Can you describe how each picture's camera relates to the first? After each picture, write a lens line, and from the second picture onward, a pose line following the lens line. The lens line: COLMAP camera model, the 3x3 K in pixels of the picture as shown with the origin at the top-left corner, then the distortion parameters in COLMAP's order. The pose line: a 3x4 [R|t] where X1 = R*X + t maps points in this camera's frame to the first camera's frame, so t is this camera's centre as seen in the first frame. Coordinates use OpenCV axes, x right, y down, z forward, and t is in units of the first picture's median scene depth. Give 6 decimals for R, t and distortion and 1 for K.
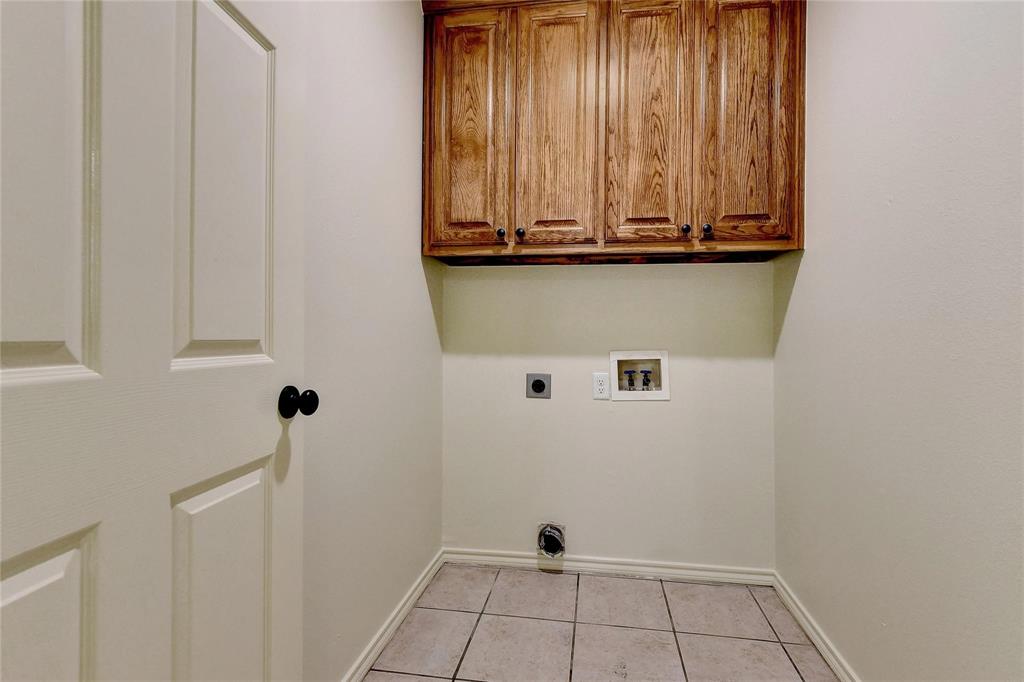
lens RADIAL K [[473.5, 0, 513.9], [0, 473.5, 334.7], [0, 0, 1]] dist [0.020660, -0.004399]
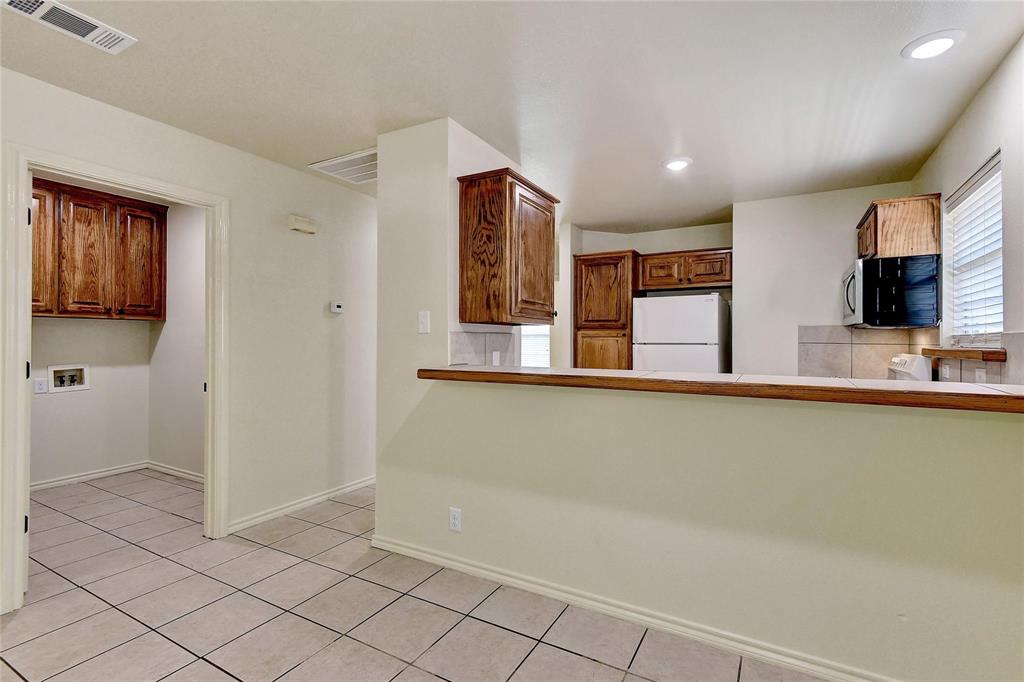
lens RADIAL K [[473.5, 0, 531.6], [0, 473.5, 335.3], [0, 0, 1]] dist [0.020660, -0.004399]
pose [[0.366298, 0.006493, 0.930475, -0.988912], [-0.004870, 0.999975, -0.005061, -0.096006], [-0.930485, -0.002677, 0.366320, -1.642332]]
